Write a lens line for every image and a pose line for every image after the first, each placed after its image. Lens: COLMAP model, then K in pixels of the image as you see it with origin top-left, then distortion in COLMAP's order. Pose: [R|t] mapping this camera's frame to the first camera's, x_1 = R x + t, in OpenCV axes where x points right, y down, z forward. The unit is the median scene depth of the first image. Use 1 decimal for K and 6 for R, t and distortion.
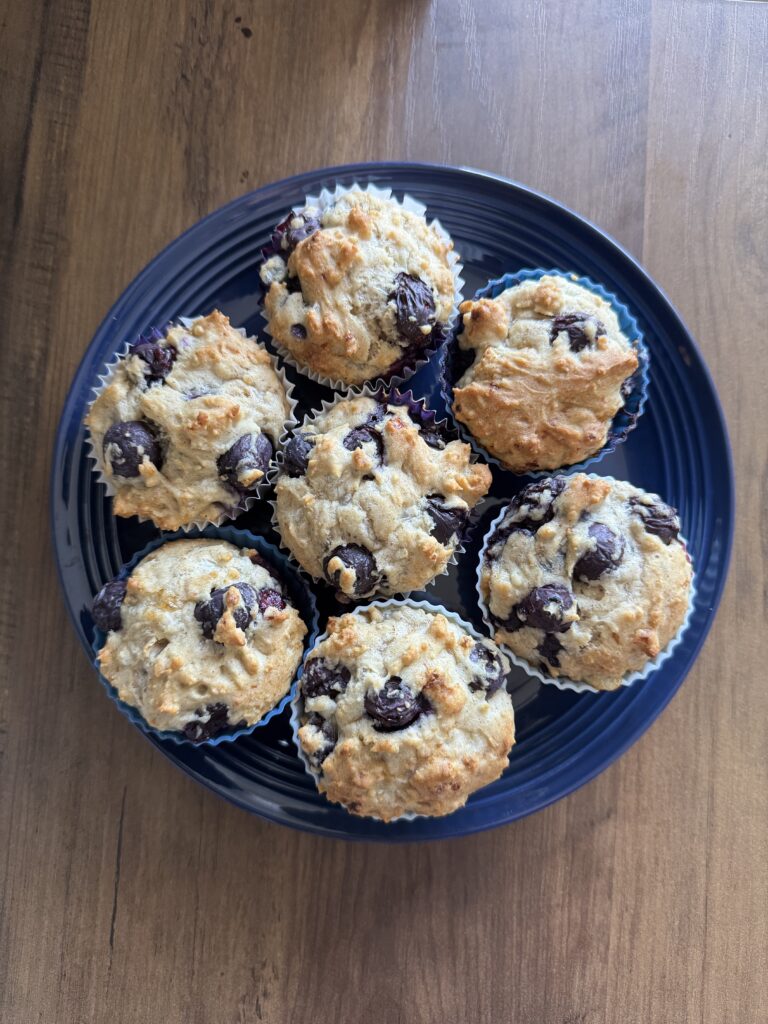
lens RADIAL K [[715.3, 0, 384.0], [0, 715.3, 512.0], [0, 0, 1]] dist [0.044721, -0.094817]
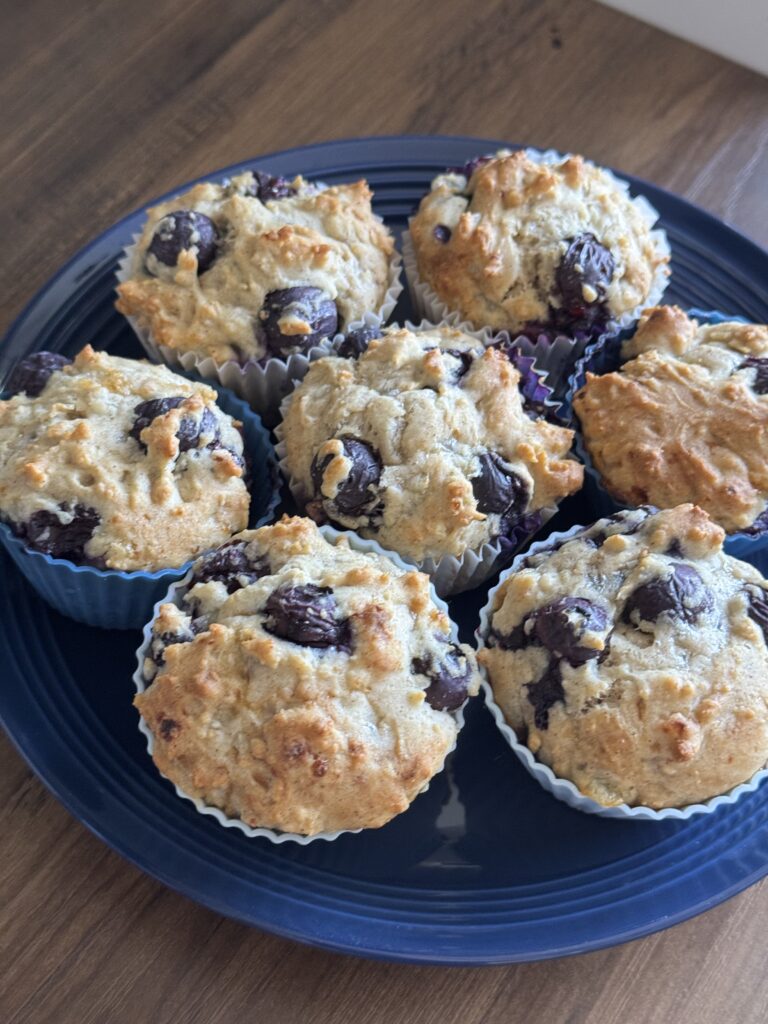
lens RADIAL K [[1418.0, 0, 384.0], [0, 1418.0, 512.0], [0, 0, 1]] dist [-0.046269, 0.651772]
pose [[0.866613, 0.445984, -0.223785, 0.297561], [-0.498755, 0.760741, -0.415351, 0.631901], [-0.014998, 0.471563, 0.881705, -0.212868]]
